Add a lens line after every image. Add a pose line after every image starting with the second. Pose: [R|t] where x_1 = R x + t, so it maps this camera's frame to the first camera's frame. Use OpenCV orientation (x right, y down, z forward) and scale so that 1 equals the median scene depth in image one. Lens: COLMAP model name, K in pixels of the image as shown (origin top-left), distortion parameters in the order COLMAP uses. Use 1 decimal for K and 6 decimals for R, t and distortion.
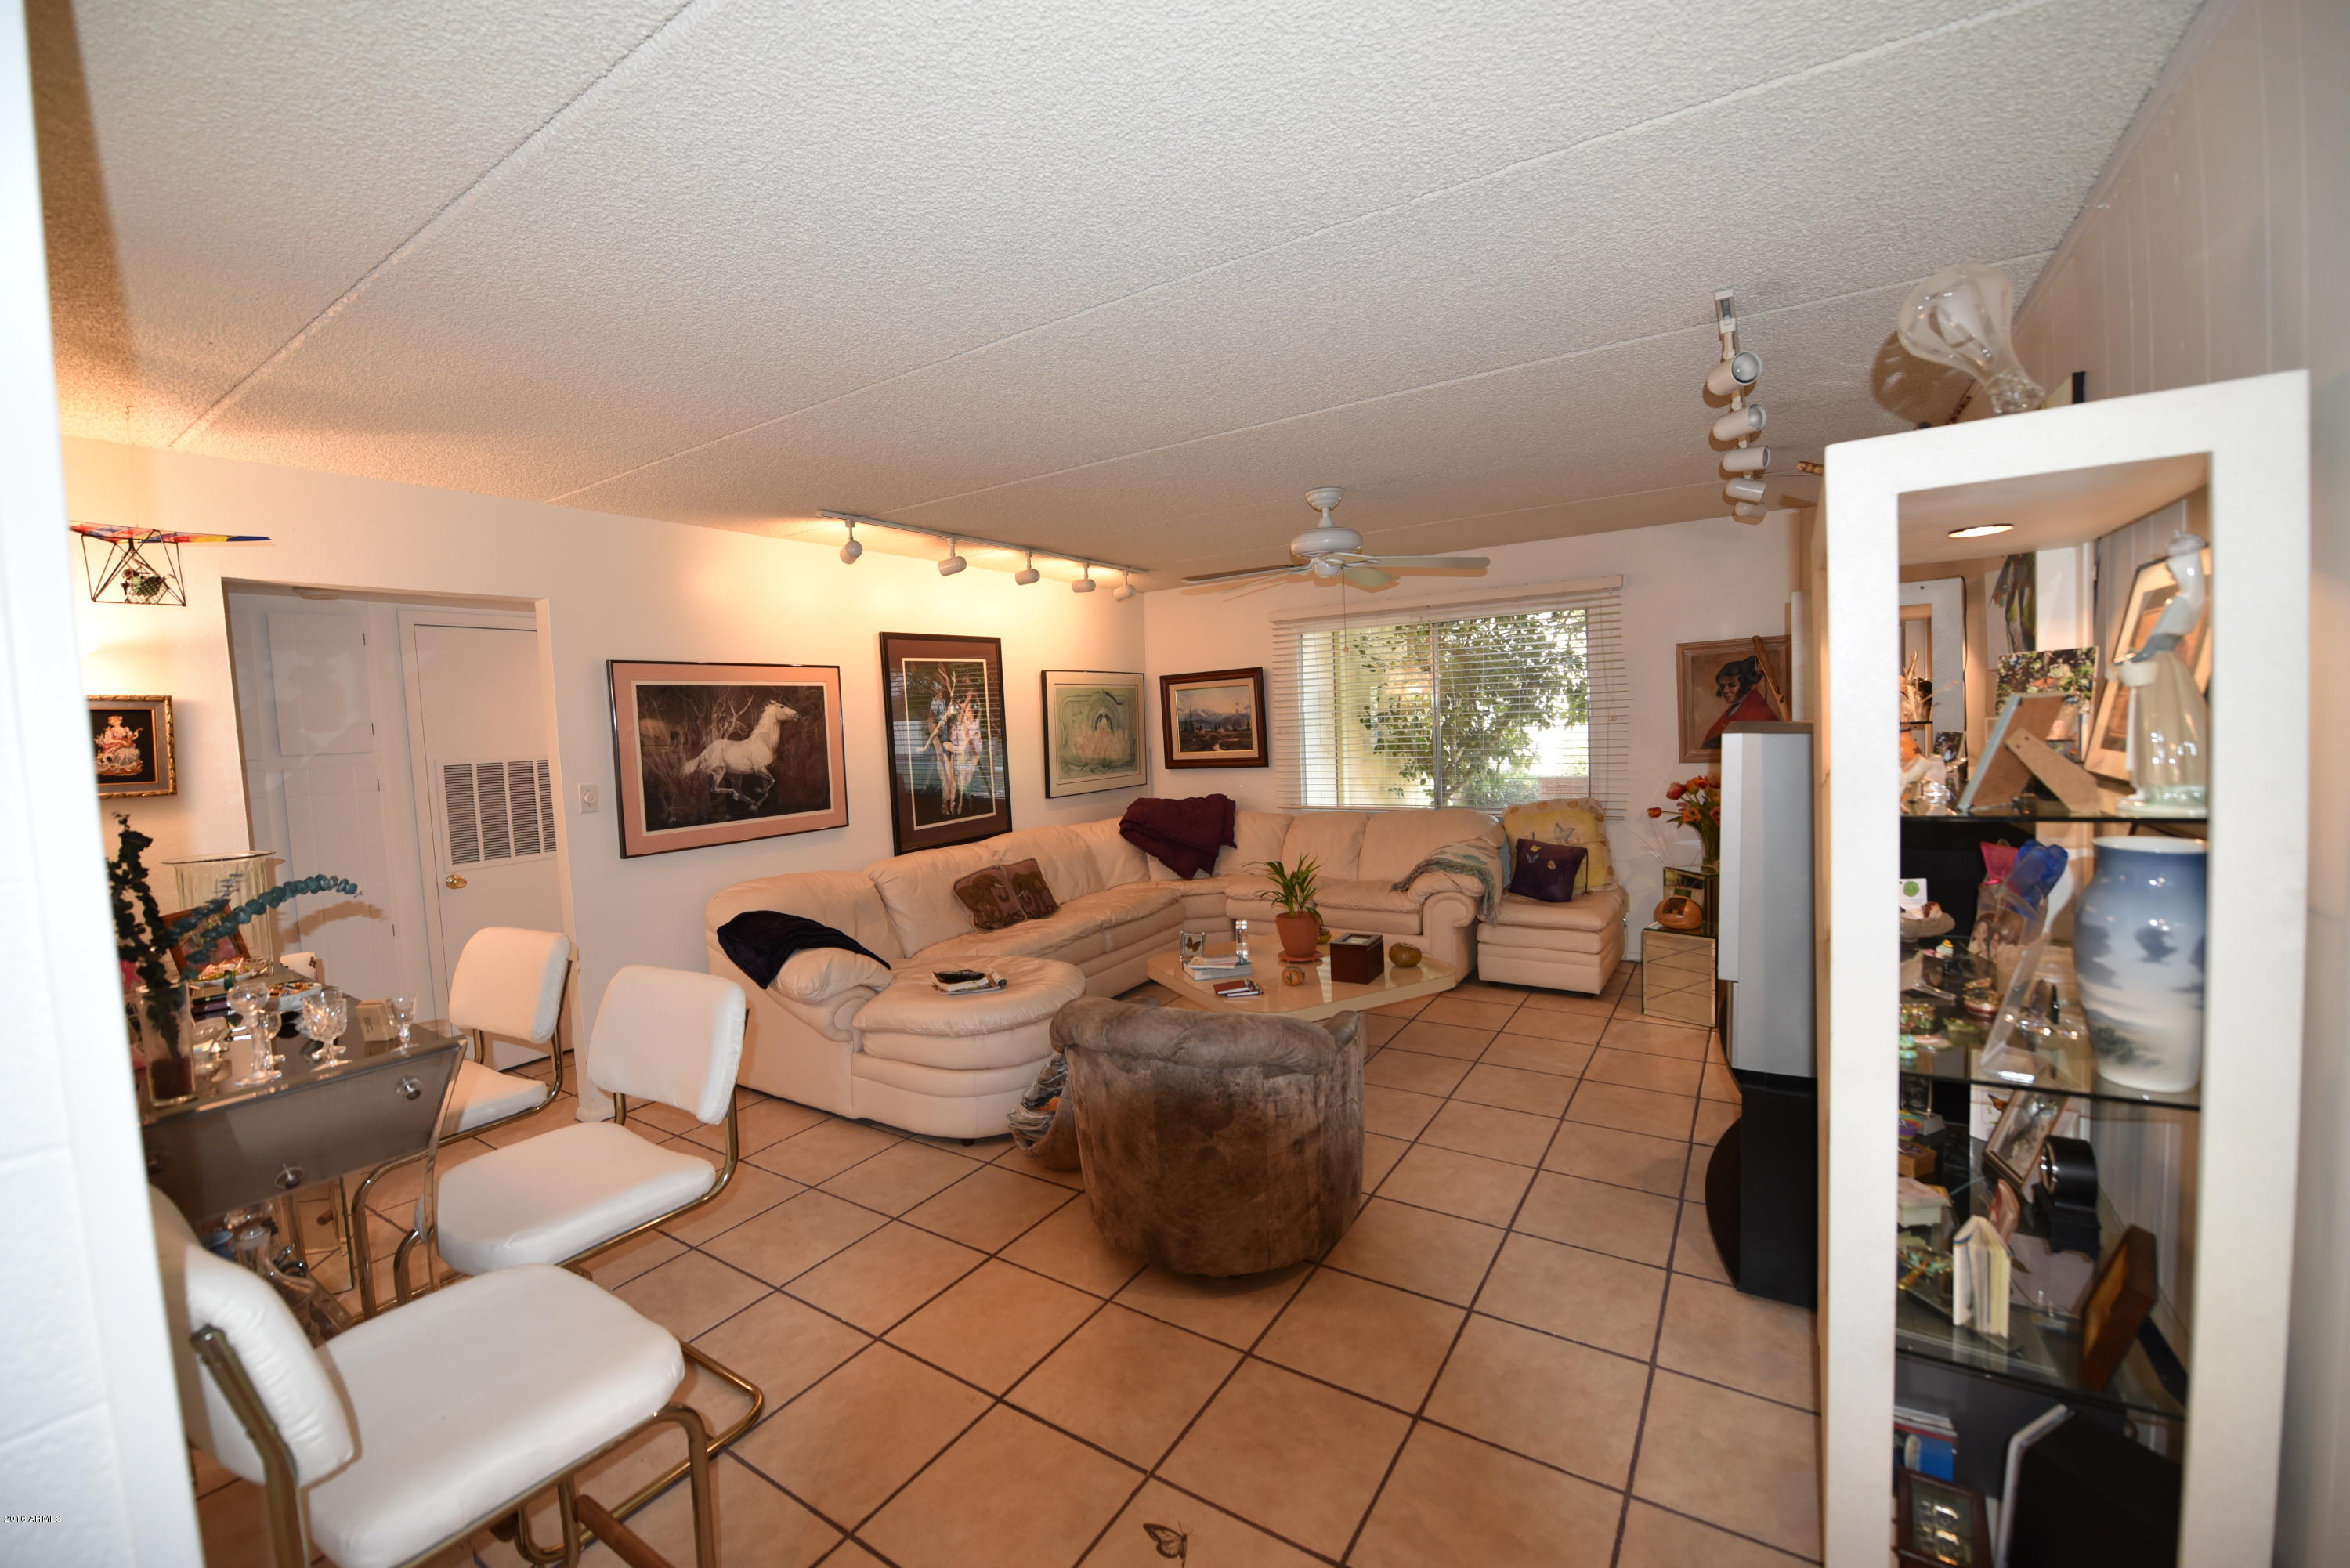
lens RADIAL K [[928.4, 0, 1173.0], [0, 928.4, 775.4], [0, 0, 1]] dist [-0.022876, 0.000184]
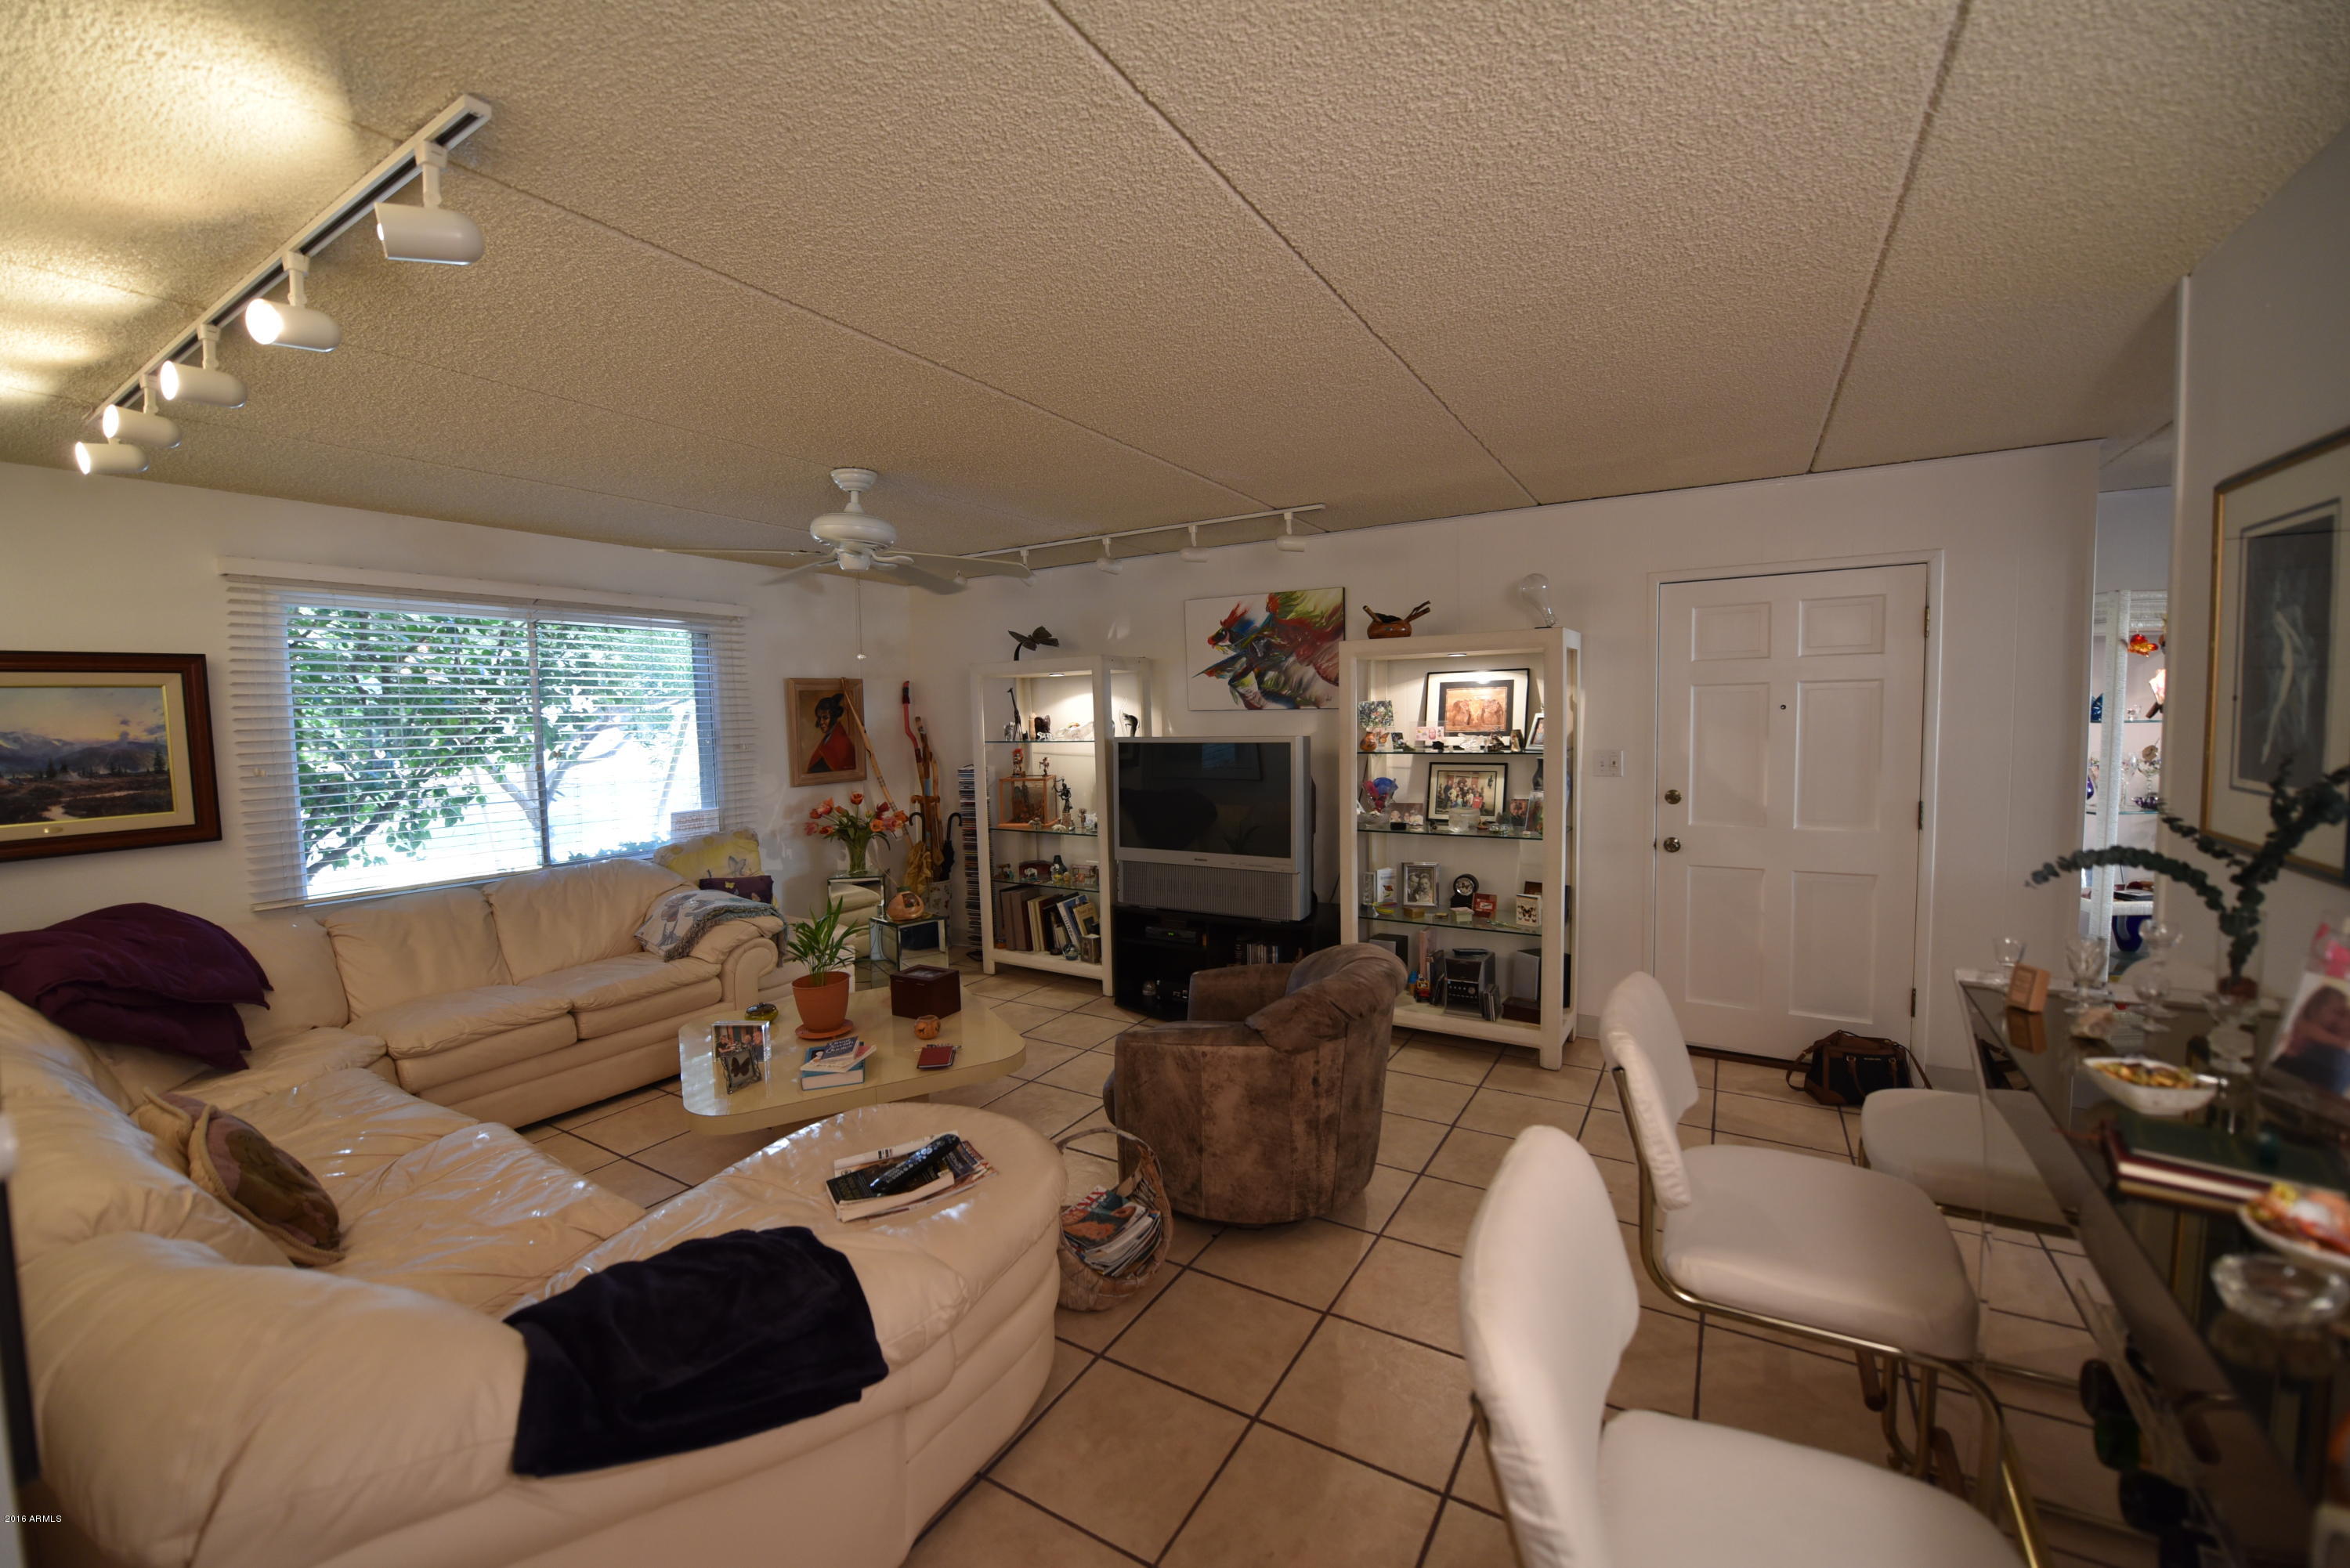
lens RADIAL K [[928.4, 0, 1172.5], [0, 928.4, 775.8], [0, 0, 1]] dist [-0.022876, 0.000184]
pose [[-0.031576, -0.020730, 0.999286, -0.447542], [0.086669, 0.995962, 0.023399, -0.010613], [-0.995737, 0.087346, -0.029652, 0.461841]]
